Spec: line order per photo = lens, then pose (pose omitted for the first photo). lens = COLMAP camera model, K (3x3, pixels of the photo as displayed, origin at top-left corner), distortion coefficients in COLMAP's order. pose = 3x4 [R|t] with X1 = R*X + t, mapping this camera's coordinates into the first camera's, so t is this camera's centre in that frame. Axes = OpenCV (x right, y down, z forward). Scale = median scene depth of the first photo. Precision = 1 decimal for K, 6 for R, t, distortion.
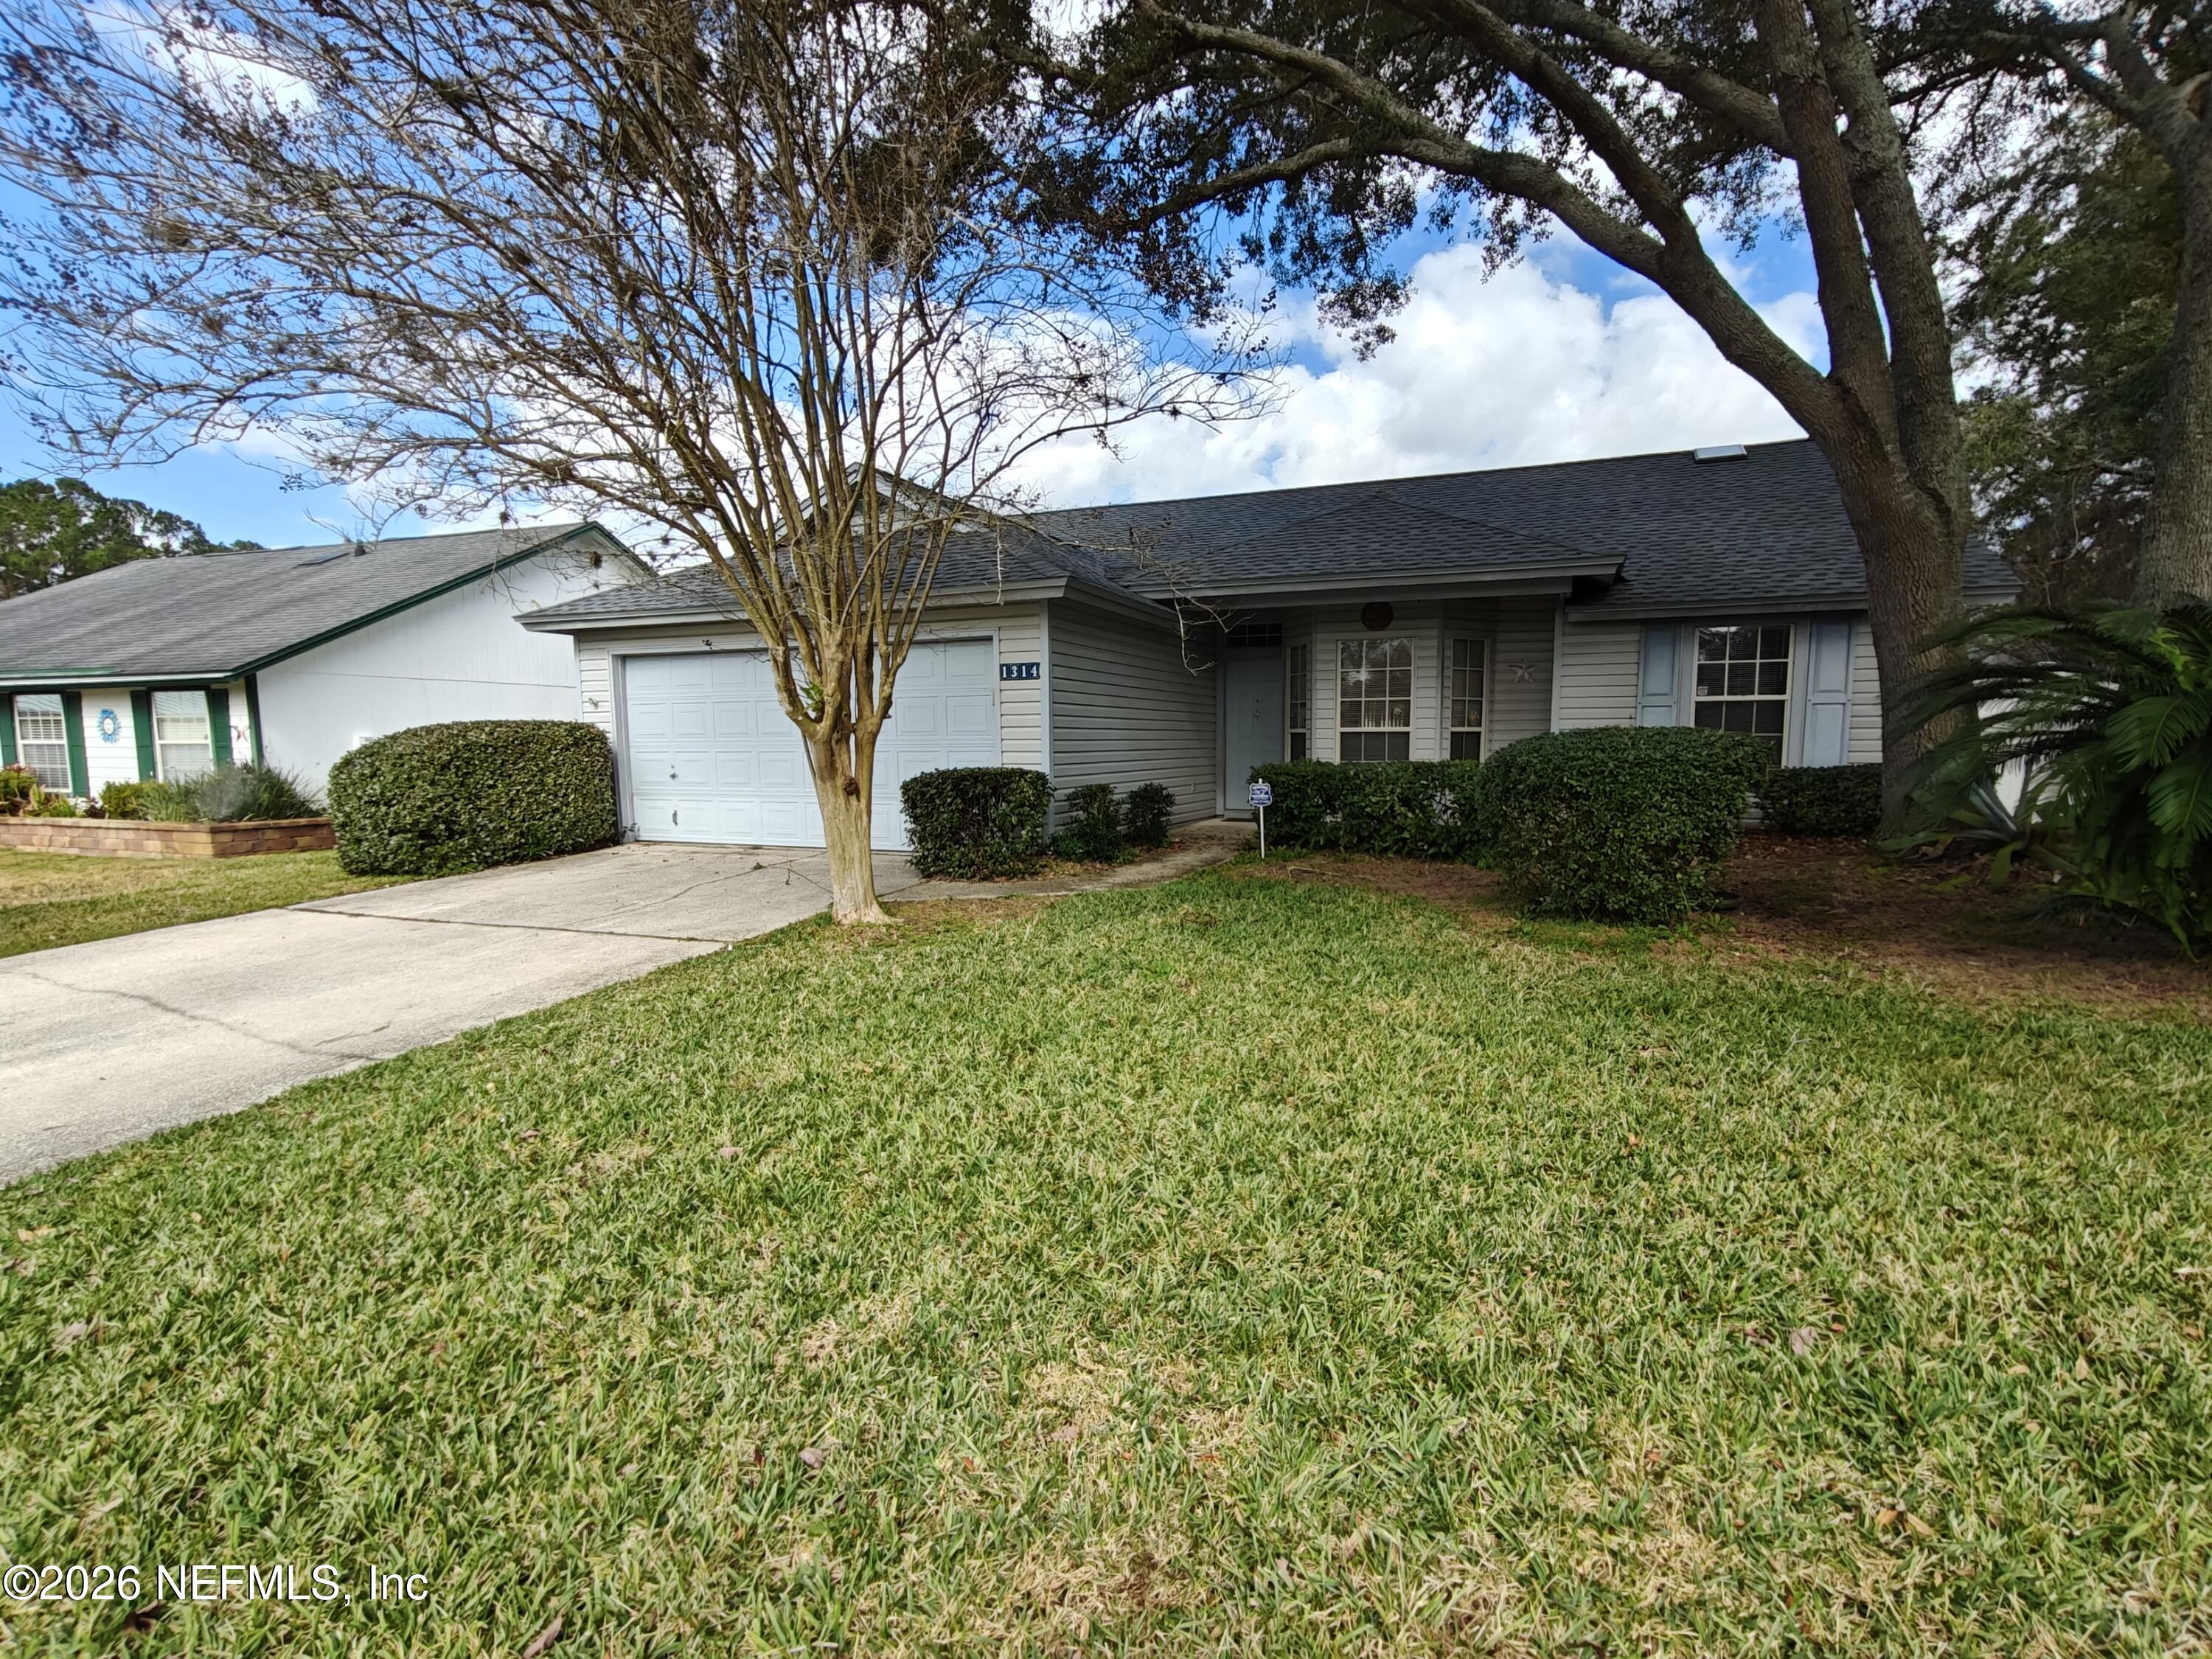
lens RADIAL K [[1048.7, 0, 1114.9], [0, 1048.7, 827.3], [0, 0, 1]] dist [0.001550, 0.001702]
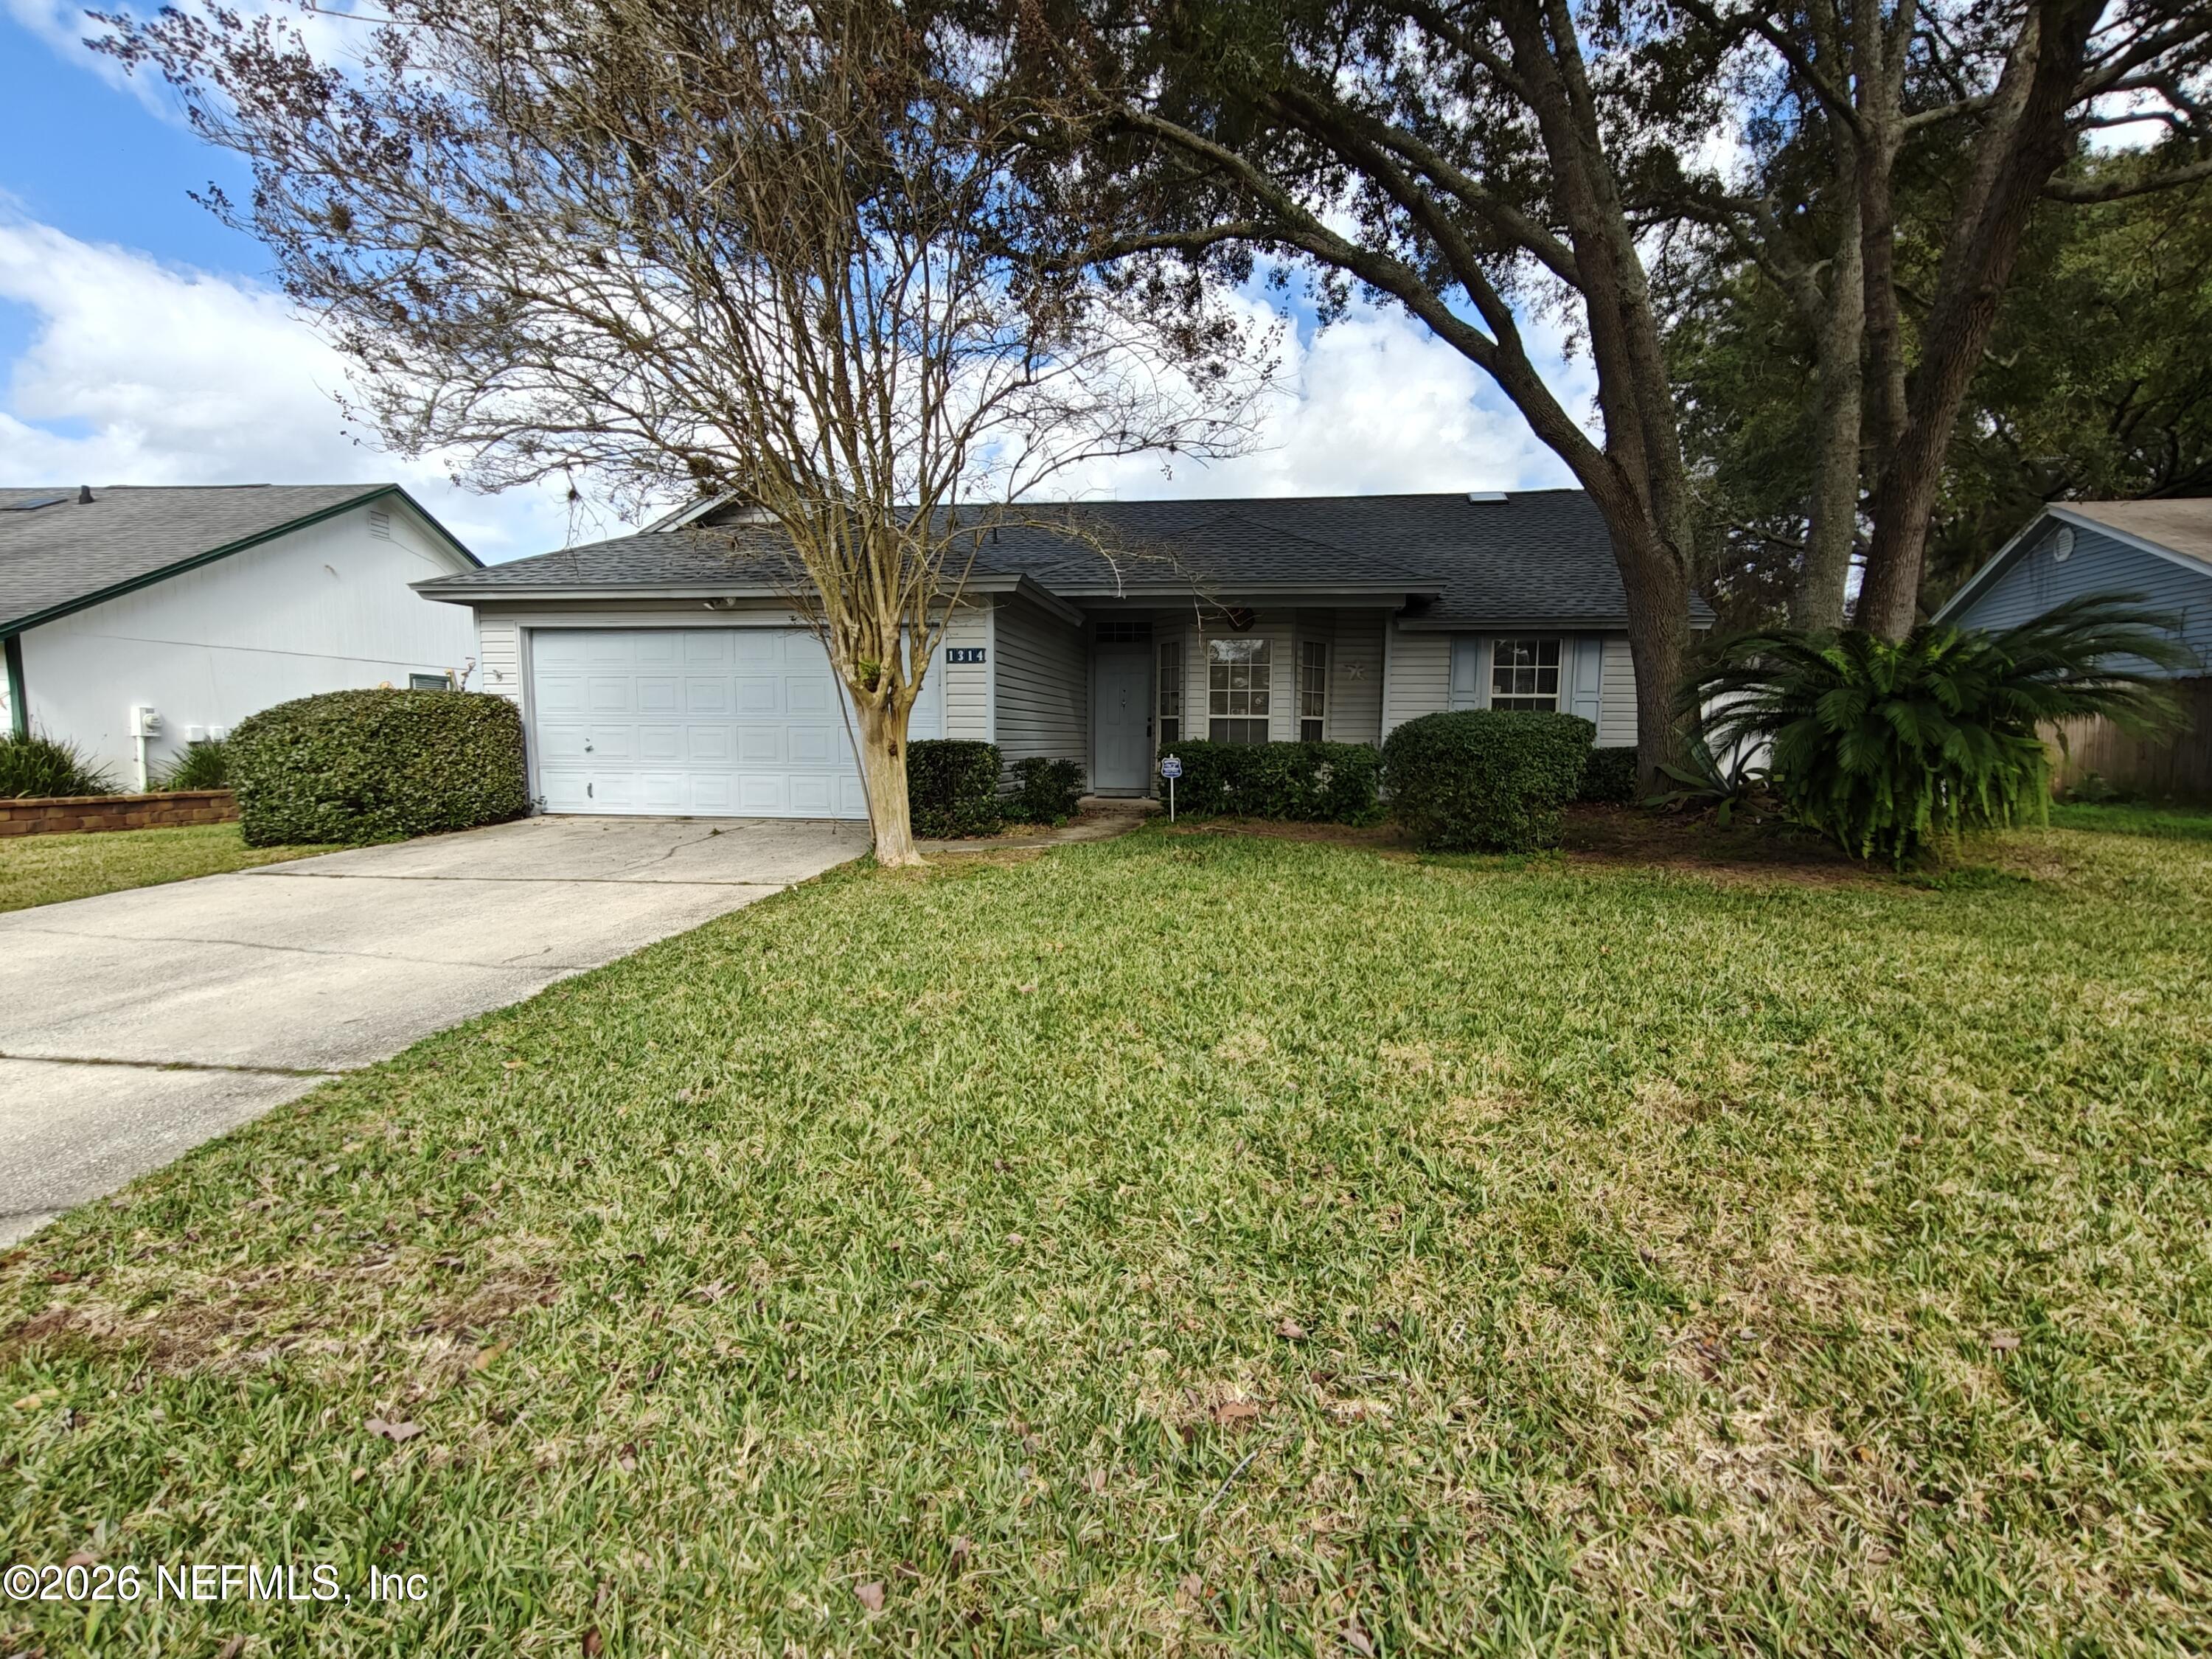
lens RADIAL K [[1048.7, 0, 1103.3], [0, 1048.7, 839.1], [0, 0, 1]] dist [0.001550, 0.001702]
pose [[0.973204, -0.007744, 0.229814, -0.180873], [0.004894, 0.999904, 0.012969, 0.029496], [-0.229893, -0.011497, 0.973148, -0.114130]]
